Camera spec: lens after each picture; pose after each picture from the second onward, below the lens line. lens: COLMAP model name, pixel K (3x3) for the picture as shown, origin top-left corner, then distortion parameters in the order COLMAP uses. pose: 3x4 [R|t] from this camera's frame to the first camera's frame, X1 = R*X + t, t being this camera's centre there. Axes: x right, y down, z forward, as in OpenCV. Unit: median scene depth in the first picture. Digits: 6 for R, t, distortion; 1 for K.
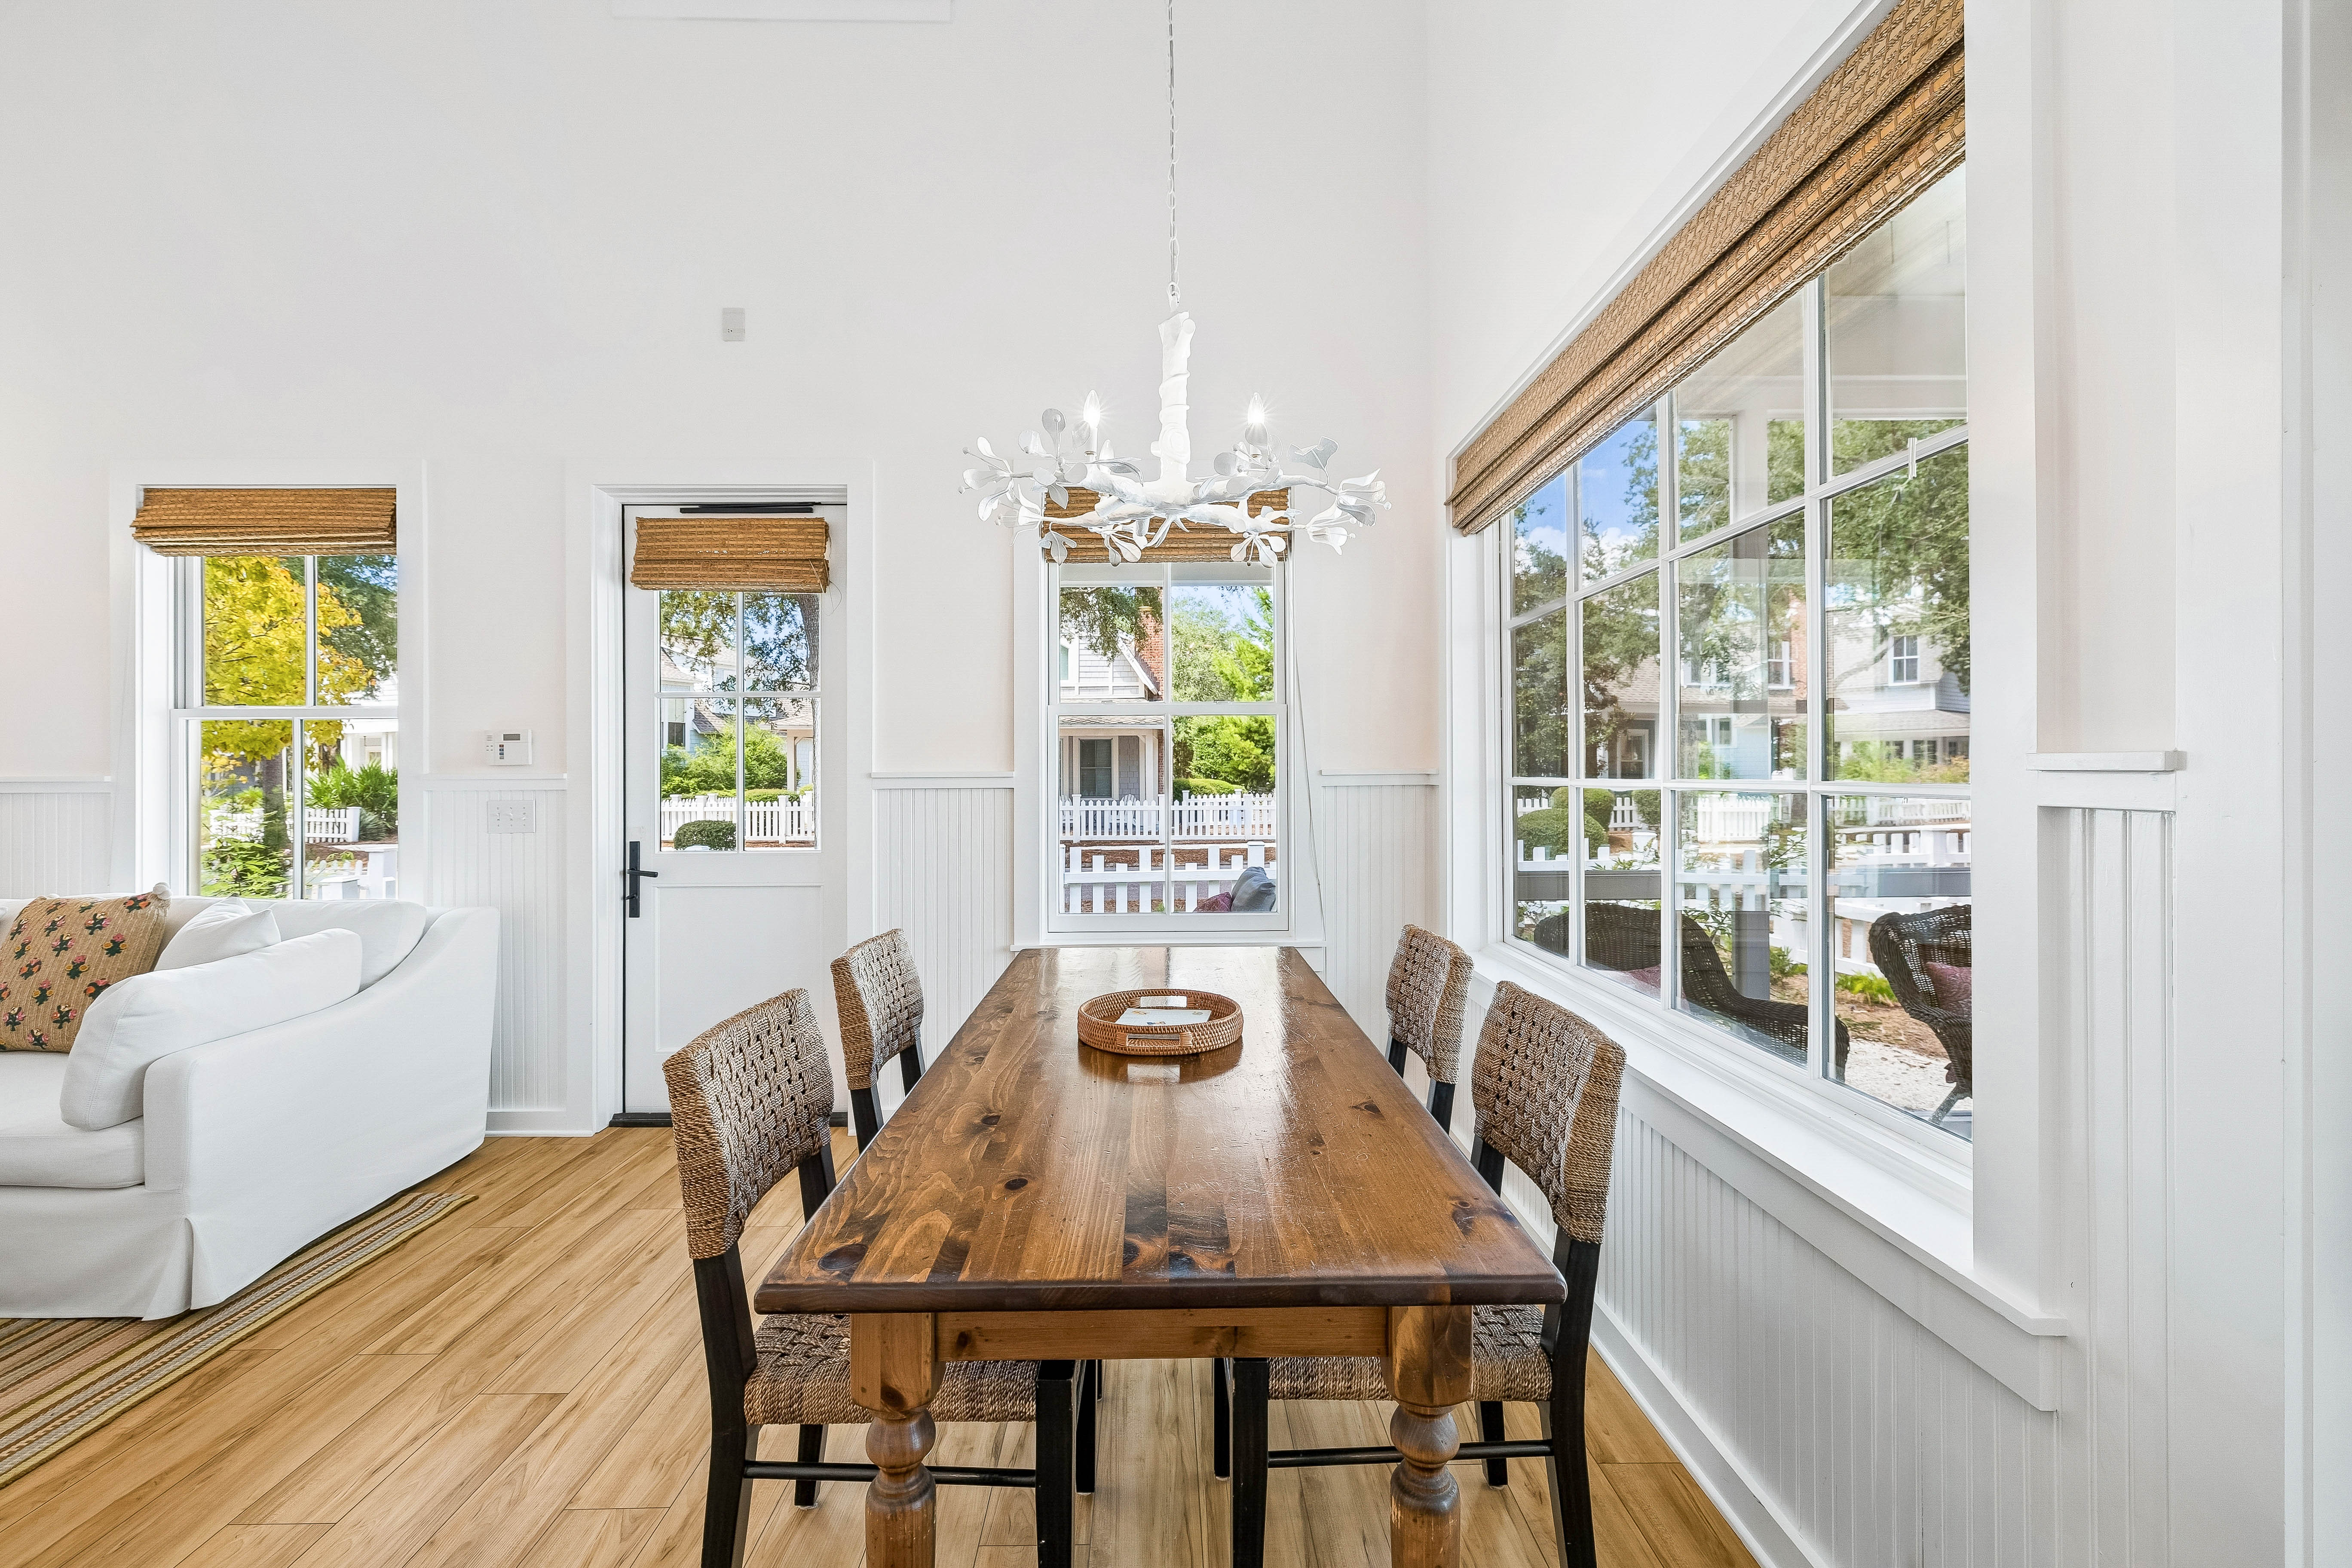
lens RADIAL K [[986.3, 0, 1165.1], [0, 986.3, 779.5], [0, 0, 1]] dist [0.003014, 0.000222]
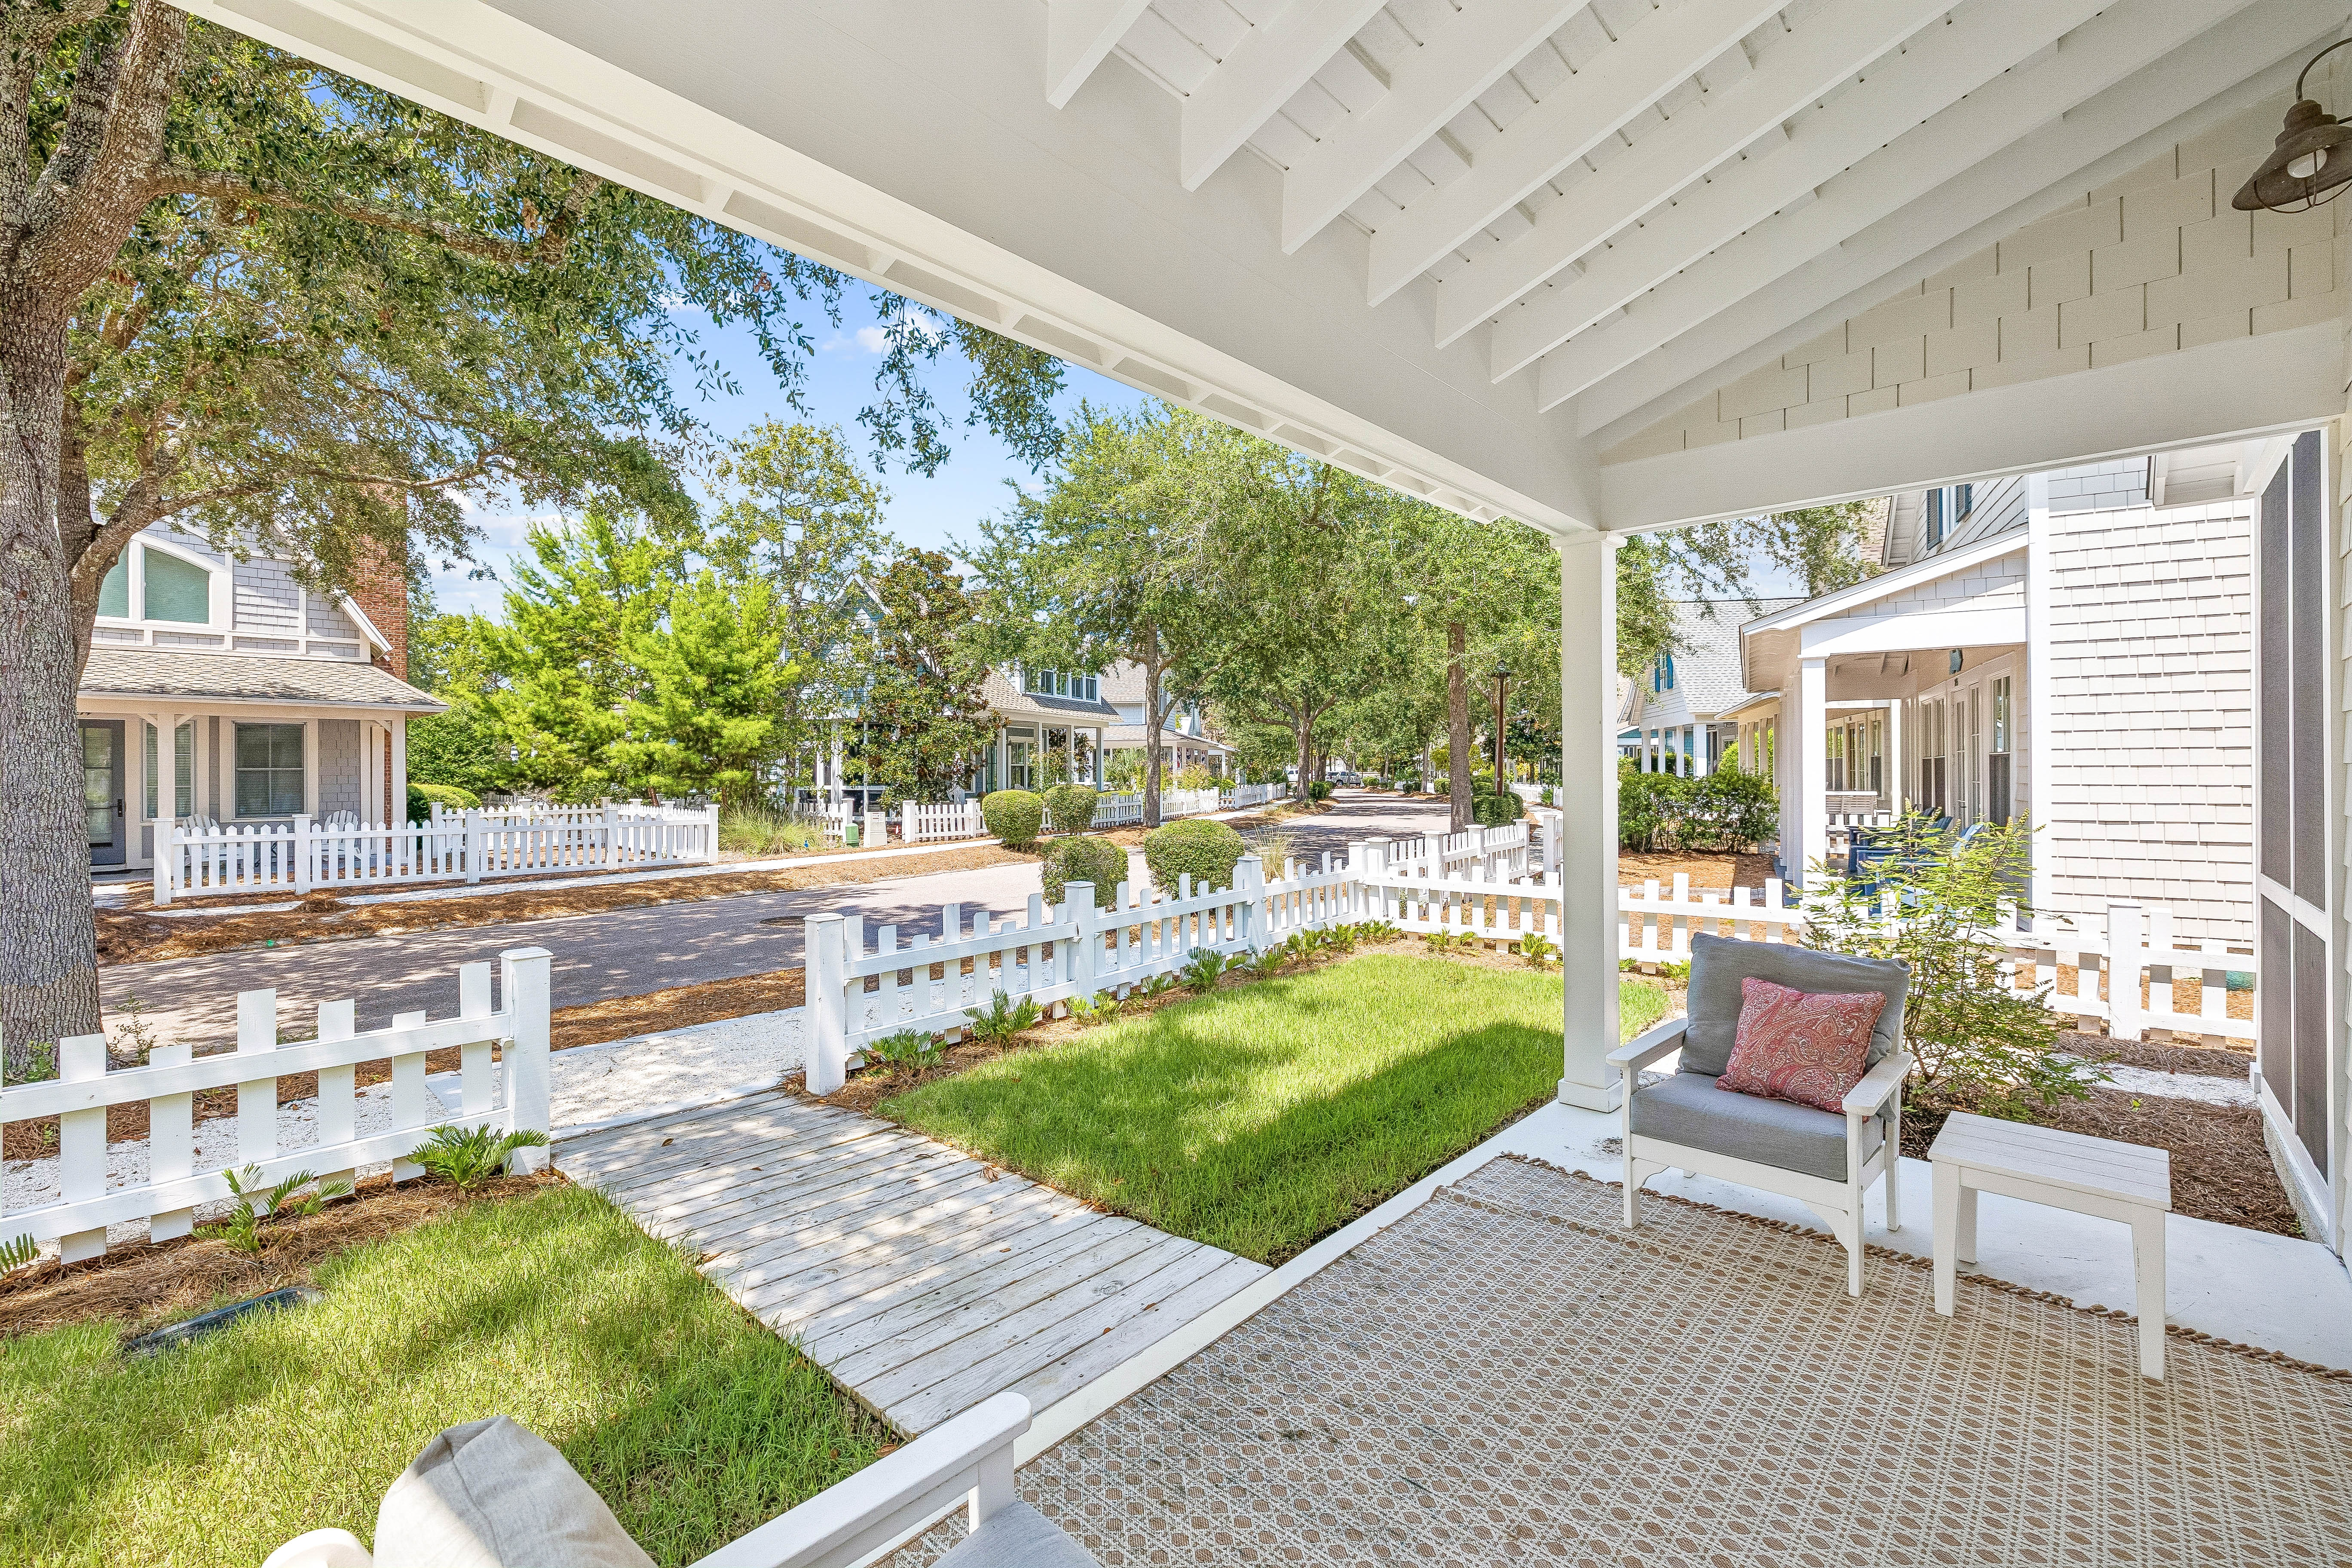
lens RADIAL K [[986.3, 0, 1175.3], [0, 986.3, 779.1], [0, 0, 1]] dist [0.003014, 0.000222]
pose [[0.697097, -0.002004, 0.716974, -0.119442], [0.003179, 0.999995, -0.000297, -0.003231], [-0.716970, 0.002487, 0.697100, 0.153405]]
